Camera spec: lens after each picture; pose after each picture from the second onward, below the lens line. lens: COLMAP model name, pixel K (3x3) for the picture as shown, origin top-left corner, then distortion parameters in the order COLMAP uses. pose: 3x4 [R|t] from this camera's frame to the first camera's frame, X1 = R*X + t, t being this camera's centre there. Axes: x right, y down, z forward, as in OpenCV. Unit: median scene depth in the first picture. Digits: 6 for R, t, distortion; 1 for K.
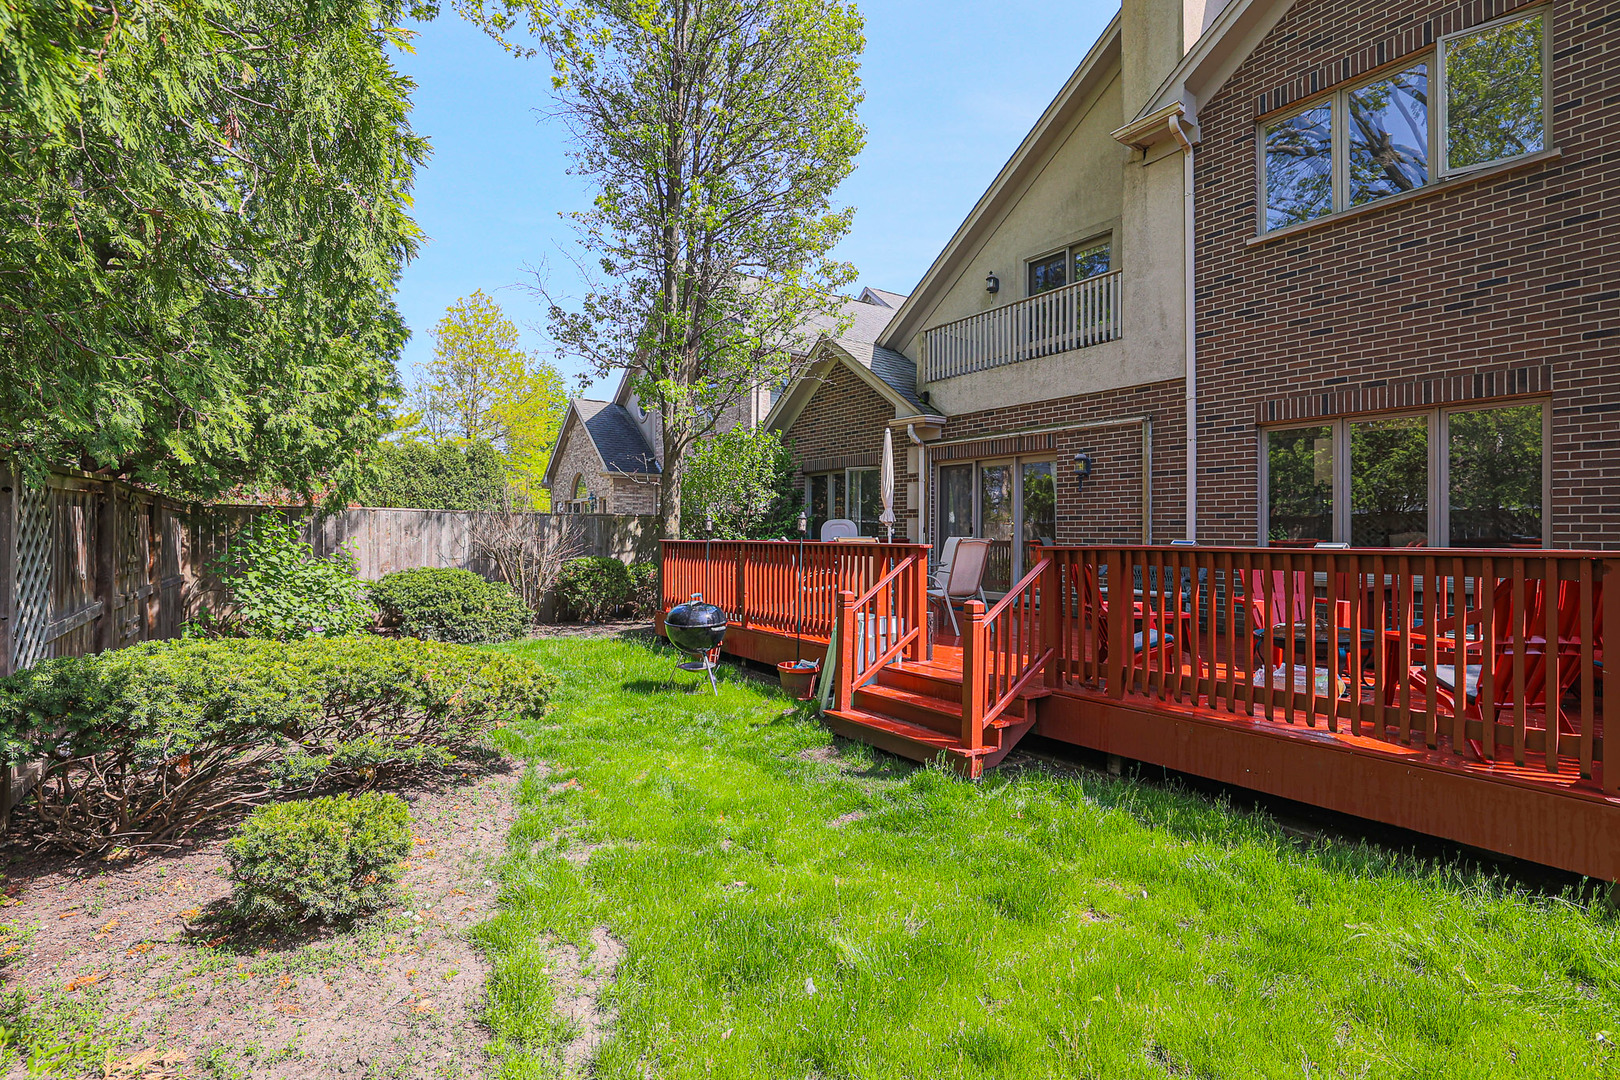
lens RADIAL K [[717.1, 0, 818.9], [0, 717.1, 536.1], [0, 0, 1]] dist [-0.003283, 0.000524]
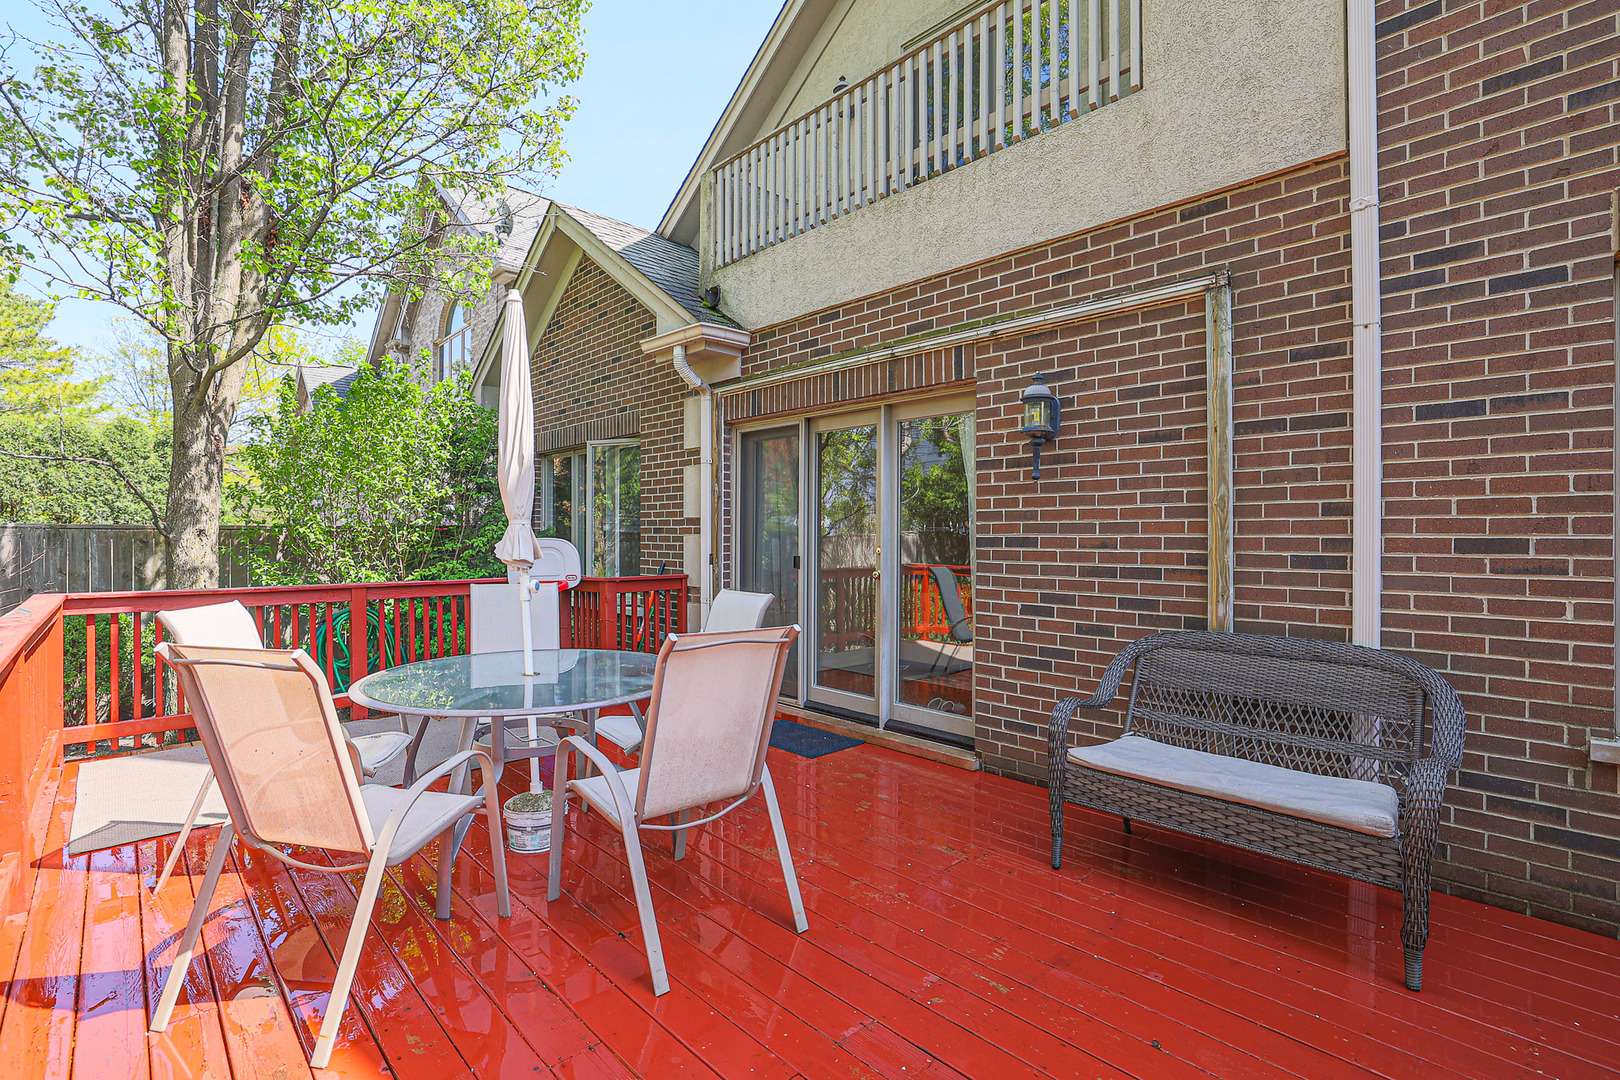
lens RADIAL K [[717.1, 0, 795.6], [0, 717.1, 533.1], [0, 0, 1]] dist [-0.003283, 0.000524]
pose [[0.991904, -0.000805, 0.126991, 0.174524], [0.002084, 0.999948, -0.009936, -0.026720], [-0.126976, 0.010121, 0.991854, 0.604374]]
